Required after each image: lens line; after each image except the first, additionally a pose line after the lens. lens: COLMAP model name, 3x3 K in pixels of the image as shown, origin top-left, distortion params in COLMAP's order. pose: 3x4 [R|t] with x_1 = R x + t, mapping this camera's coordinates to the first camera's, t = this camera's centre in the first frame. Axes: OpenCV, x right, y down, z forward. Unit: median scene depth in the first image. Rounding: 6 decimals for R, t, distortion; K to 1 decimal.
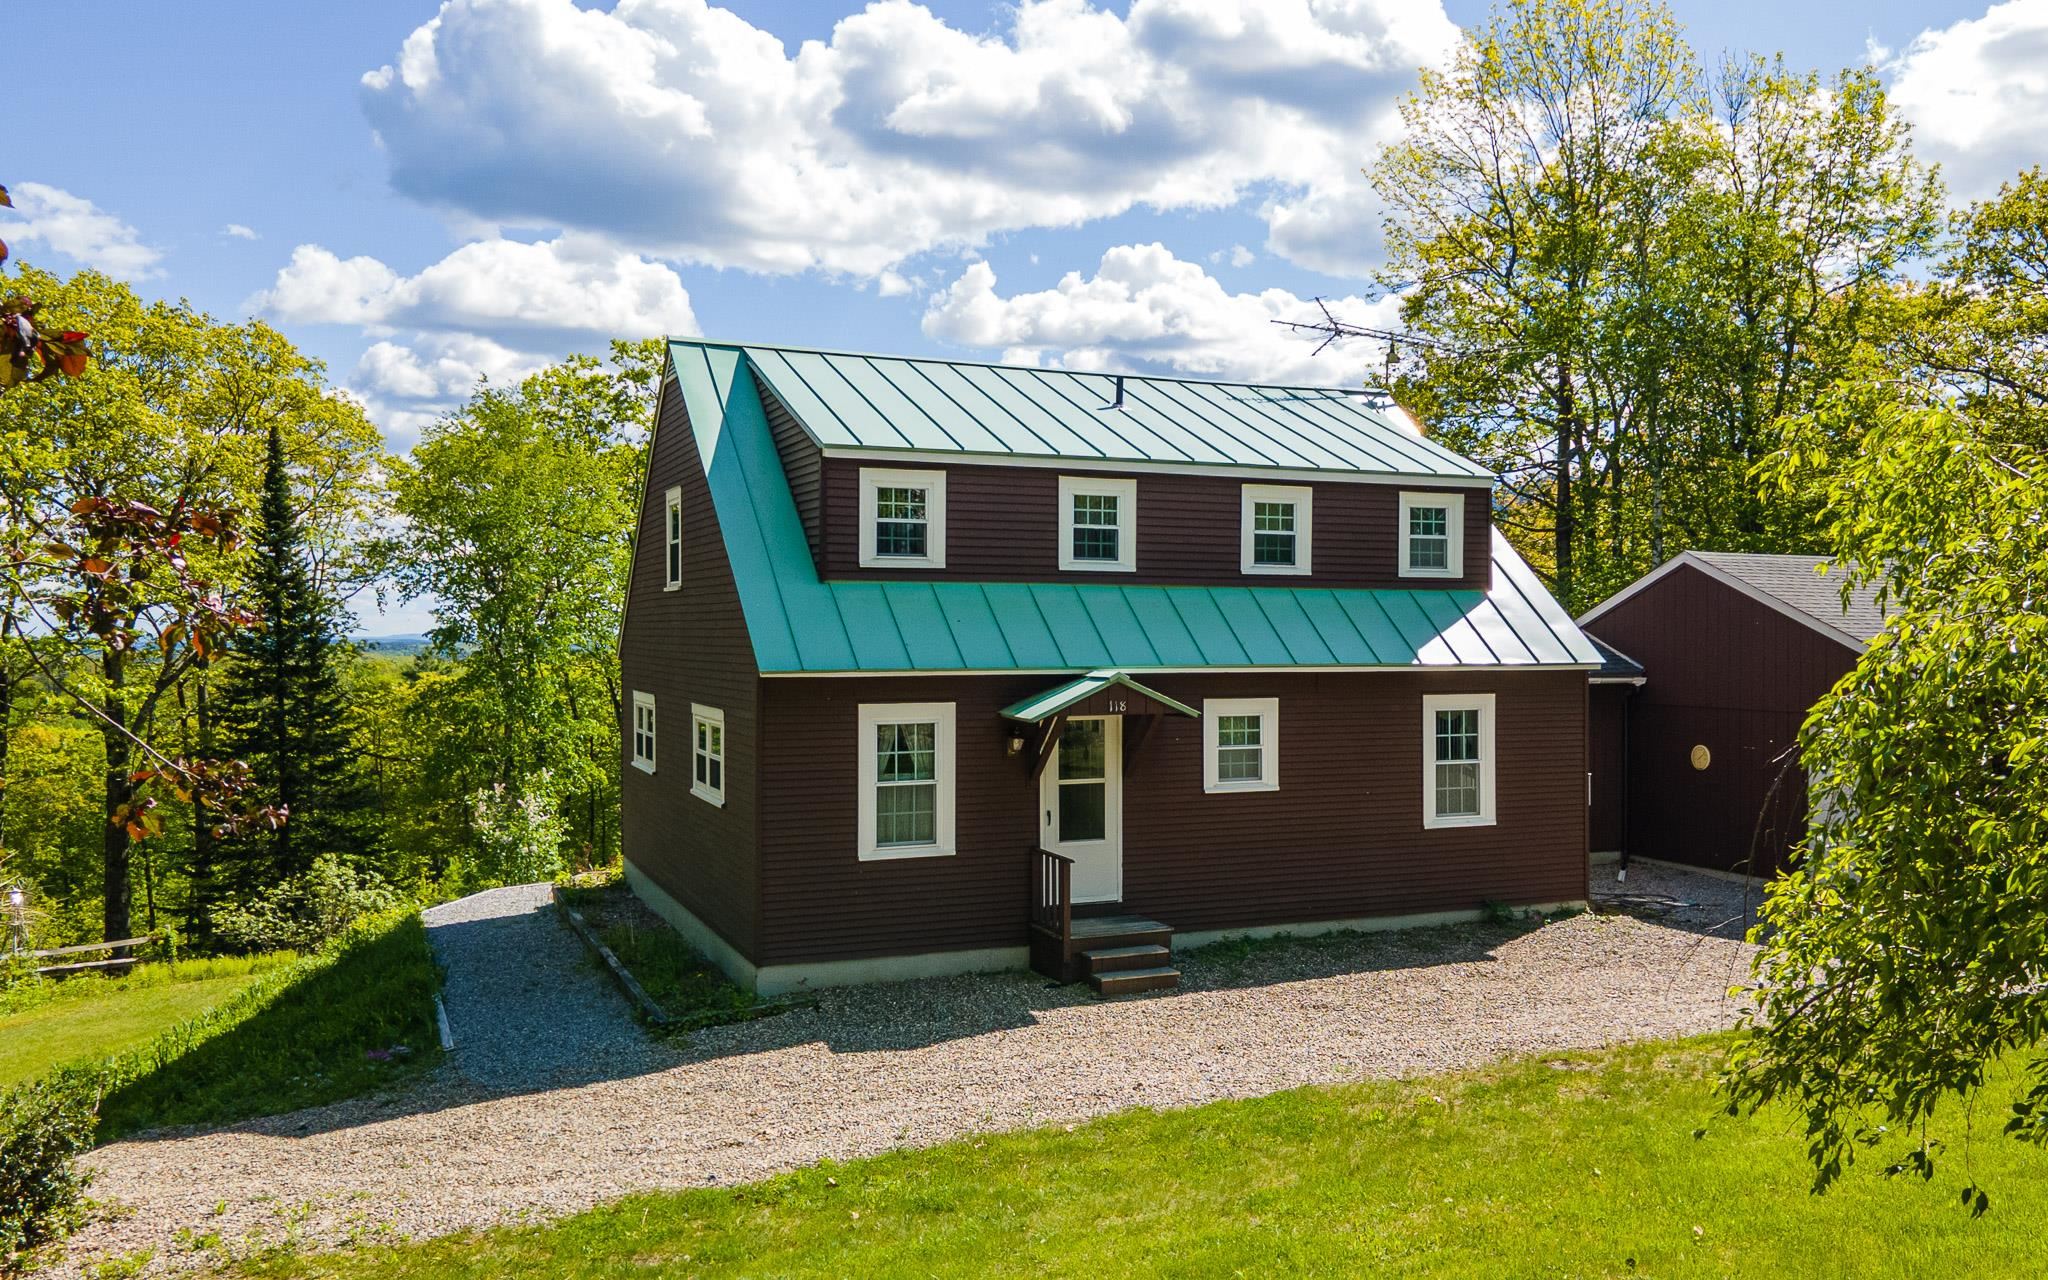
lens RADIAL K [[1662.7, 0, 1088.4], [0, 1662.7, 632.6], [0, 0, 1]] dist [0.020770, 0.032313]
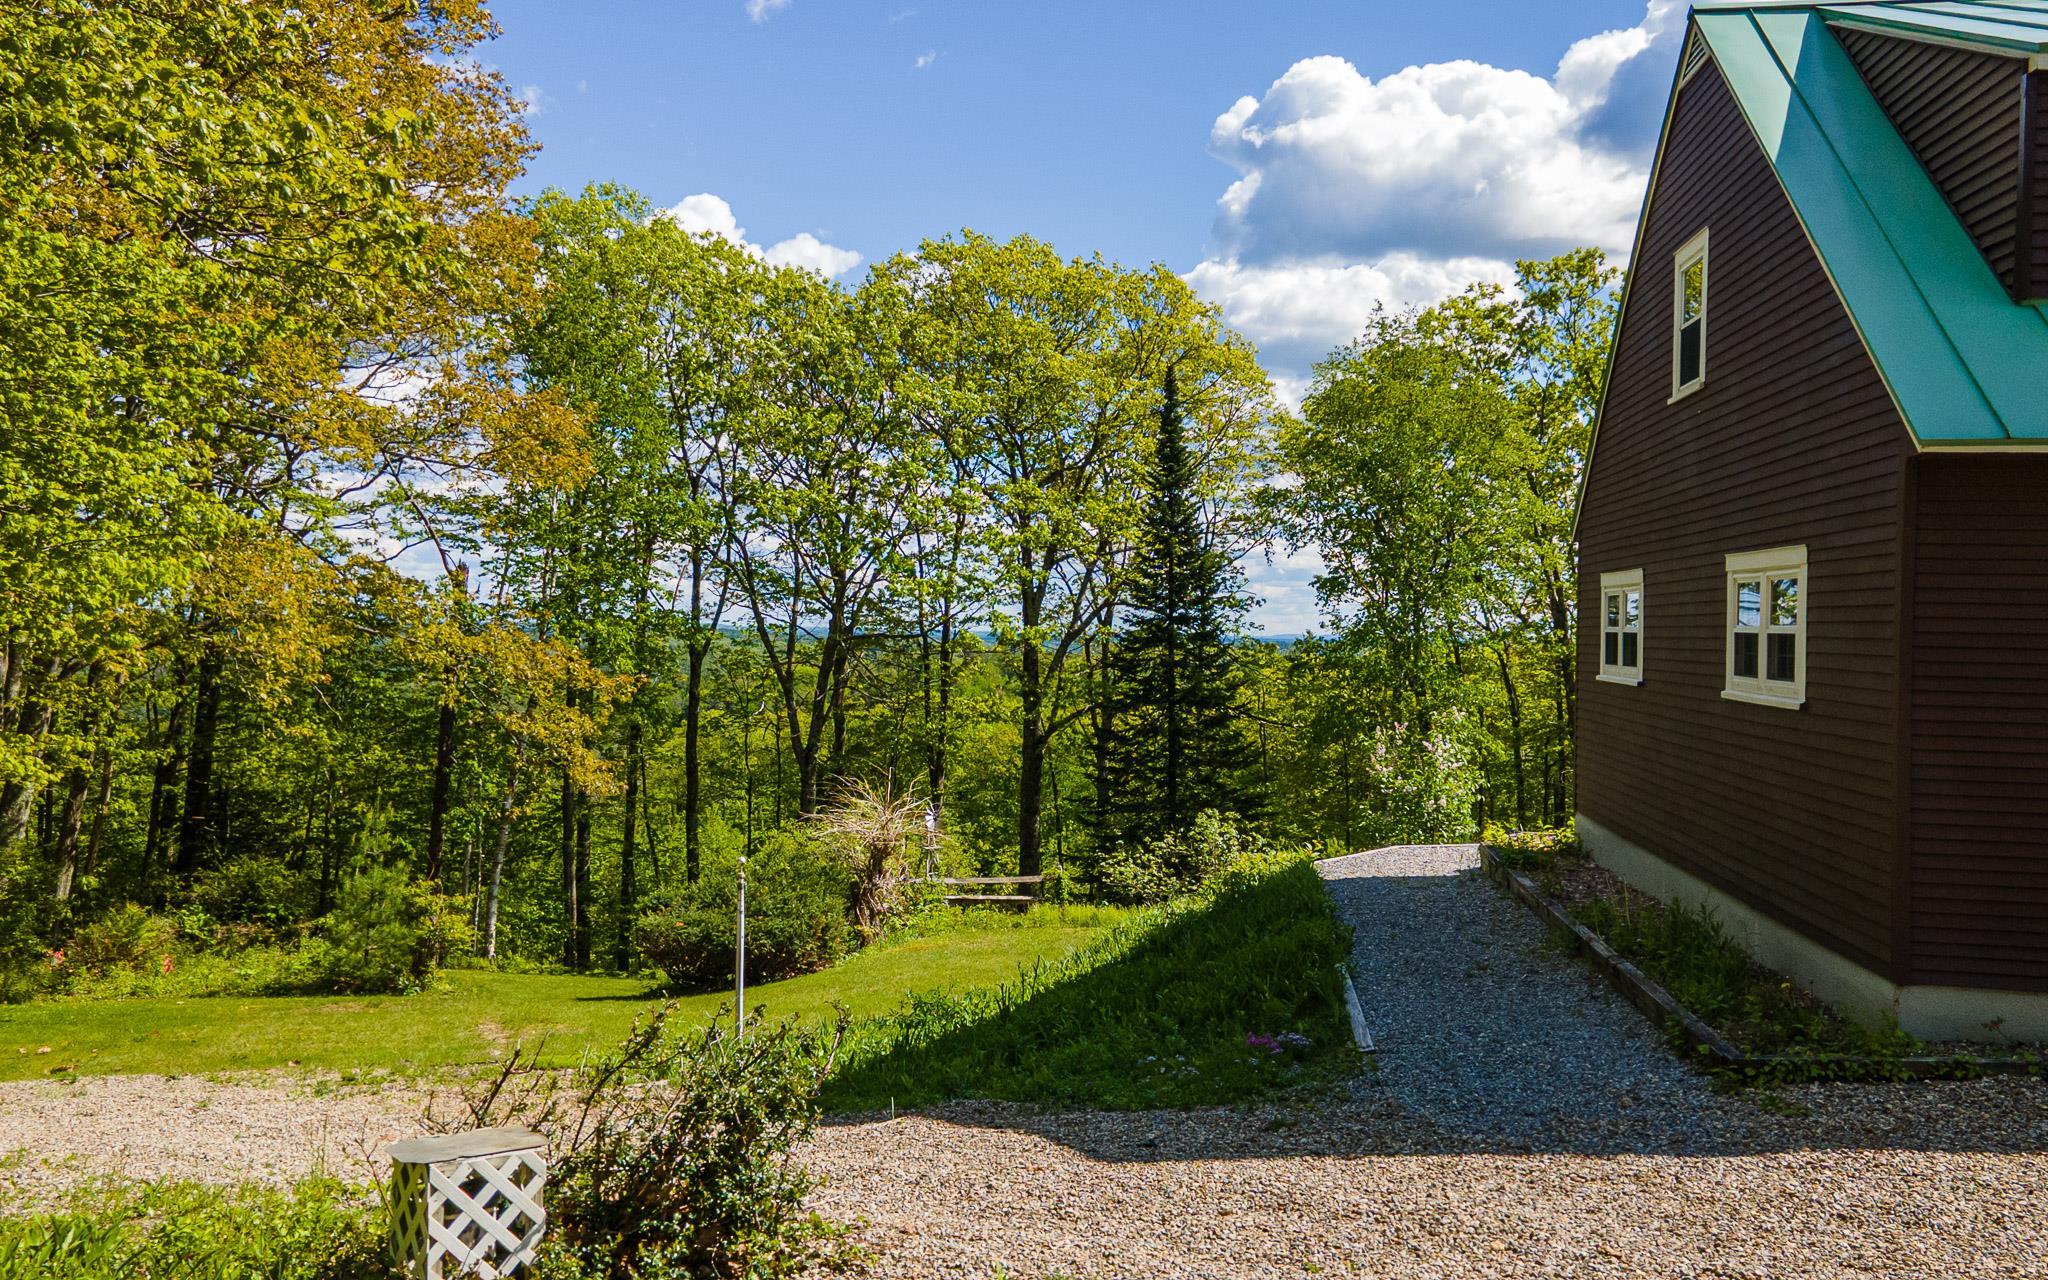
lens RADIAL K [[1662.7, 0, 1035.0], [0, 1662.7, 639.5], [0, 0, 1]] dist [0.020770, 0.032313]
pose [[0.858538, 0.018251, -0.512424, -0.142480], [-0.019780, 0.999801, 0.002468, 0.080031], [0.512367, 0.008017, 0.858729, 0.330709]]
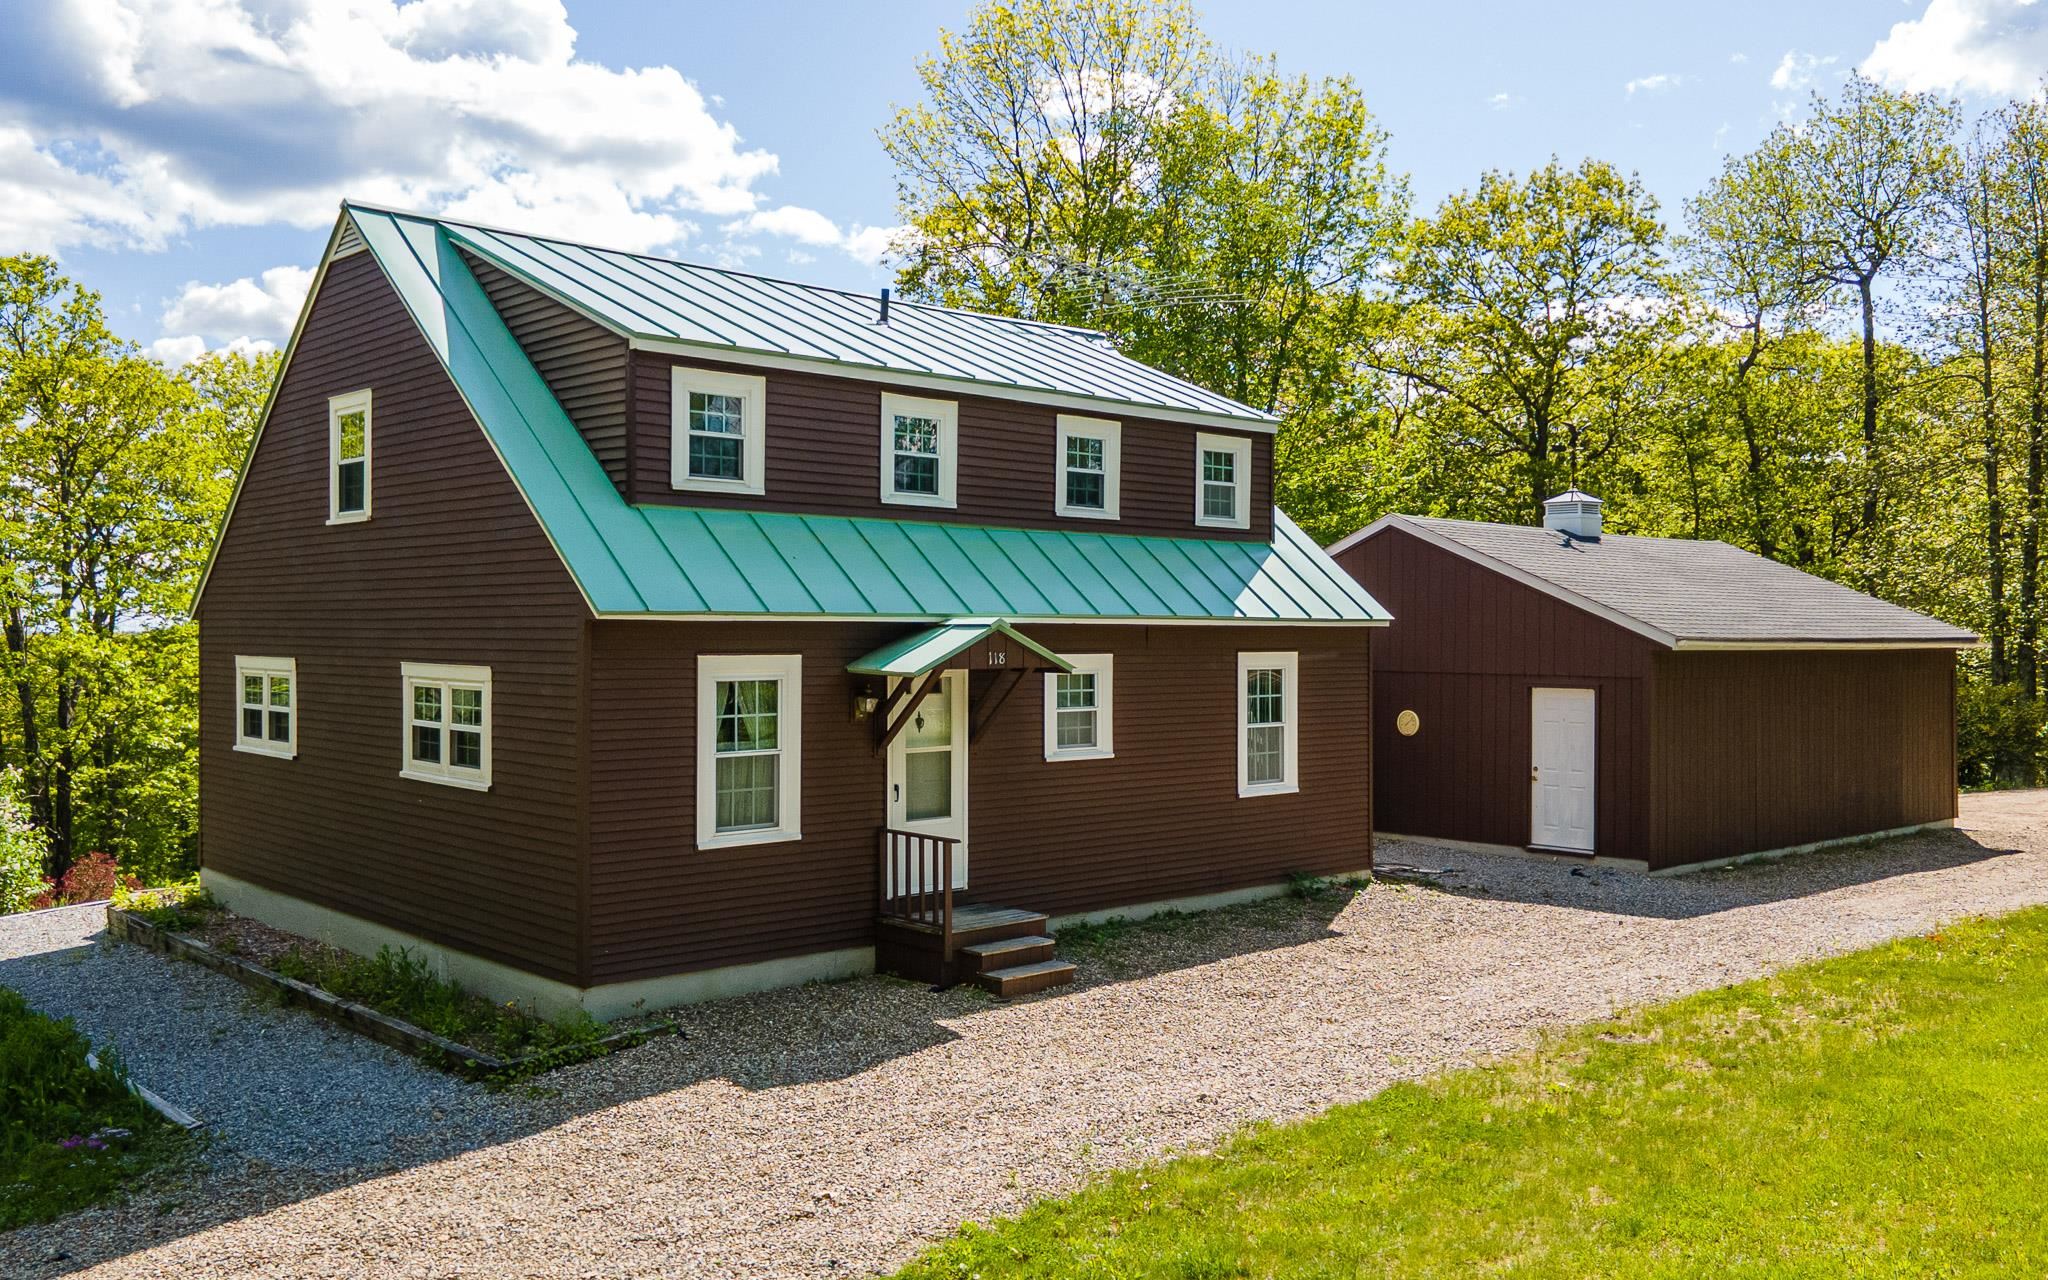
lens RADIAL K [[1684.3, 0, 916.0], [0, 1684.3, 642.4], [0, 0, 1]] dist [0.036460, 0.008707]
pose [[0.953689, 0.002182, 0.300788, -0.254499], [-0.003344, 0.999989, 0.003348, 0.030165], [-0.300777, -0.004199, 0.953685, 0.169342]]
